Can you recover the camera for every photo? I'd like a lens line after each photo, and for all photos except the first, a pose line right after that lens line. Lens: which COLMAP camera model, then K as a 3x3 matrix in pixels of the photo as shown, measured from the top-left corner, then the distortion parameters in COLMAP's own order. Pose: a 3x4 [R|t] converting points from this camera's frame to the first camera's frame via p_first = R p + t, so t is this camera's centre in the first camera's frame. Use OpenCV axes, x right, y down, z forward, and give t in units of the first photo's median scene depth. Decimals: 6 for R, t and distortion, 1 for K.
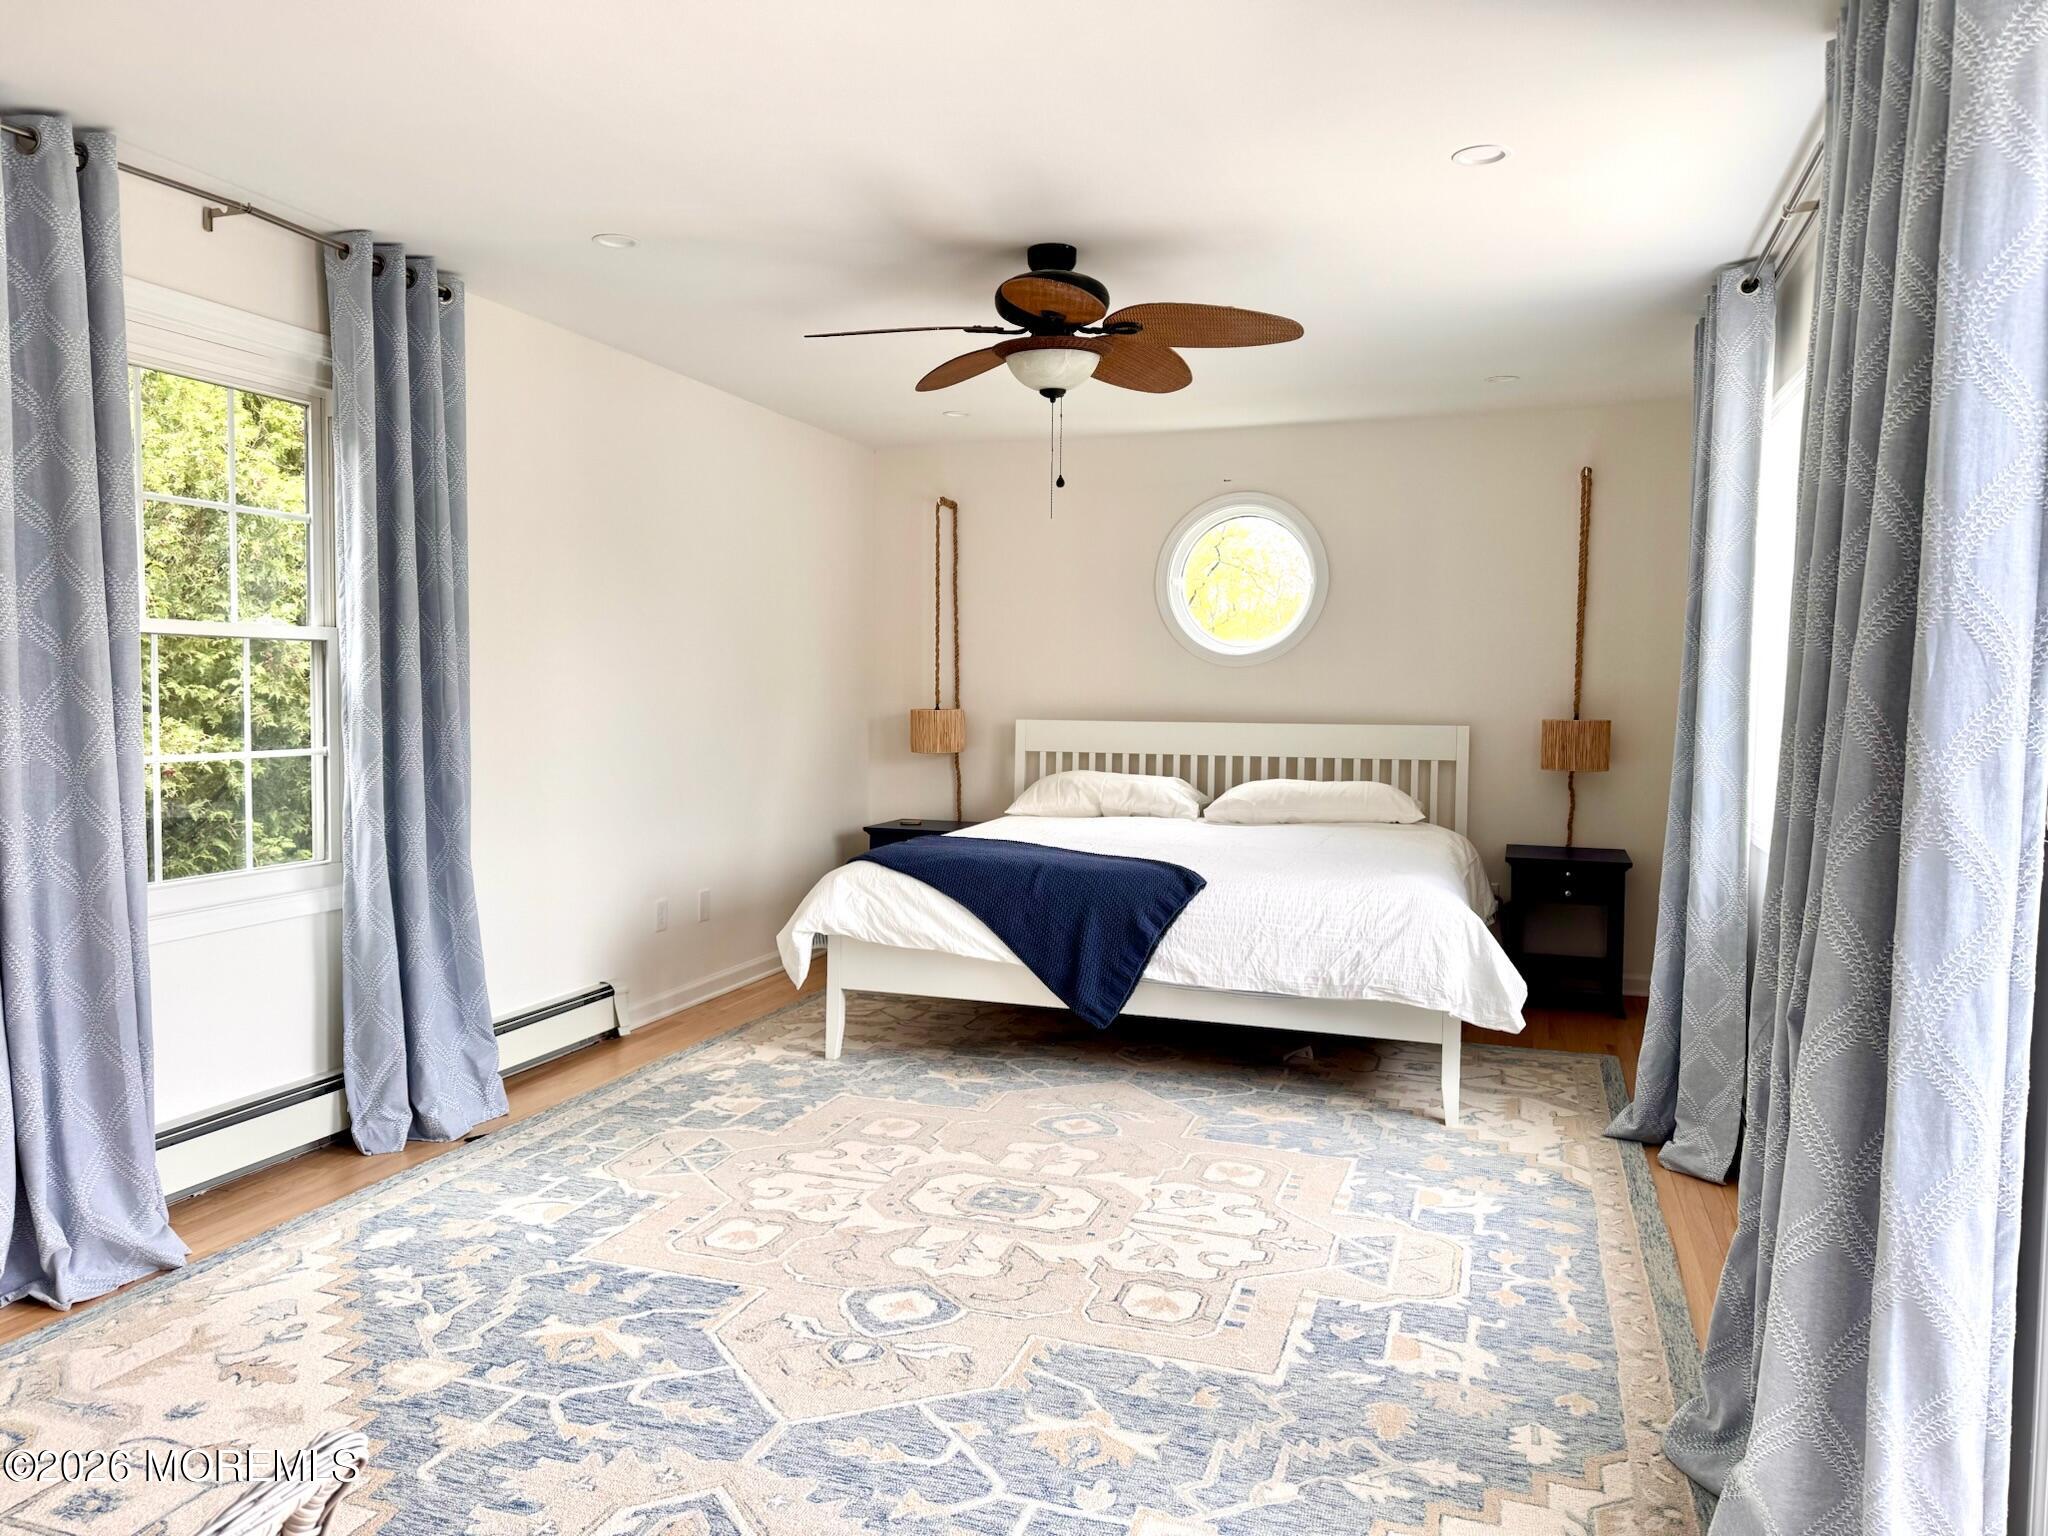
lens RADIAL K [[1447.8, 0, 1029.2], [0, 1447.8, 779.1], [0, 0, 1]] dist [0.057237, -0.054682]
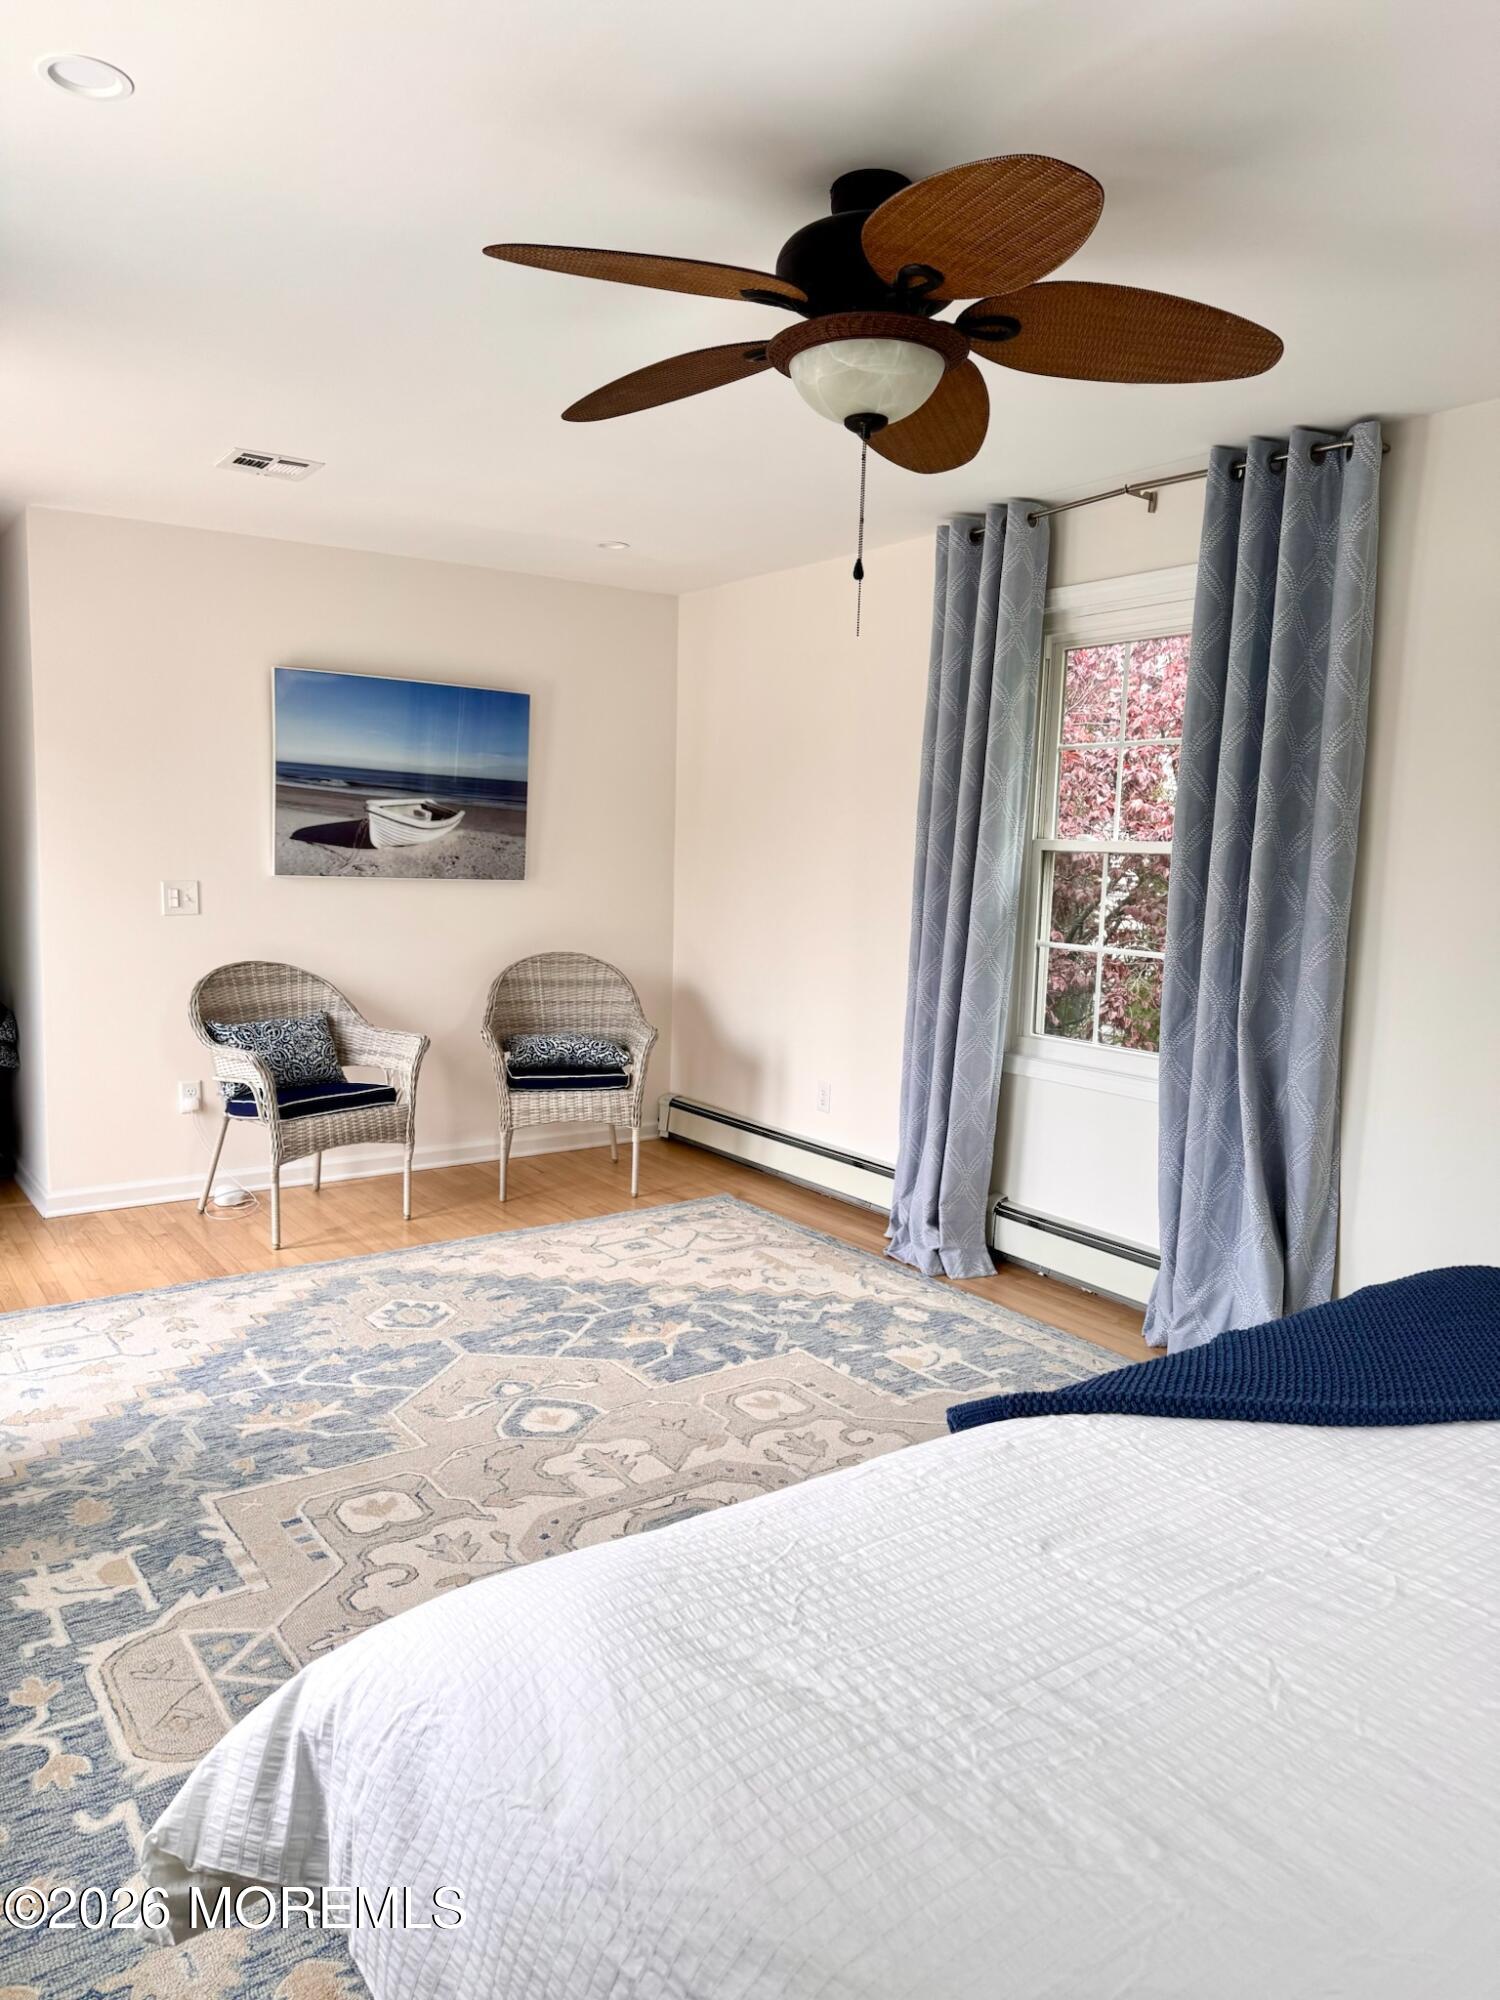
lens RADIAL K [[1413.9, 0, 761.9], [0, 1413.9, 992.5], [0, 0, 1]] dist [0.057237, -0.054682]
pose [[-0.591039, 0.067022, -0.803853, 0.732790], [-0.083355, 0.986133, 0.143508, -0.160360], [0.802324, 0.151824, -0.577257, 1.809950]]
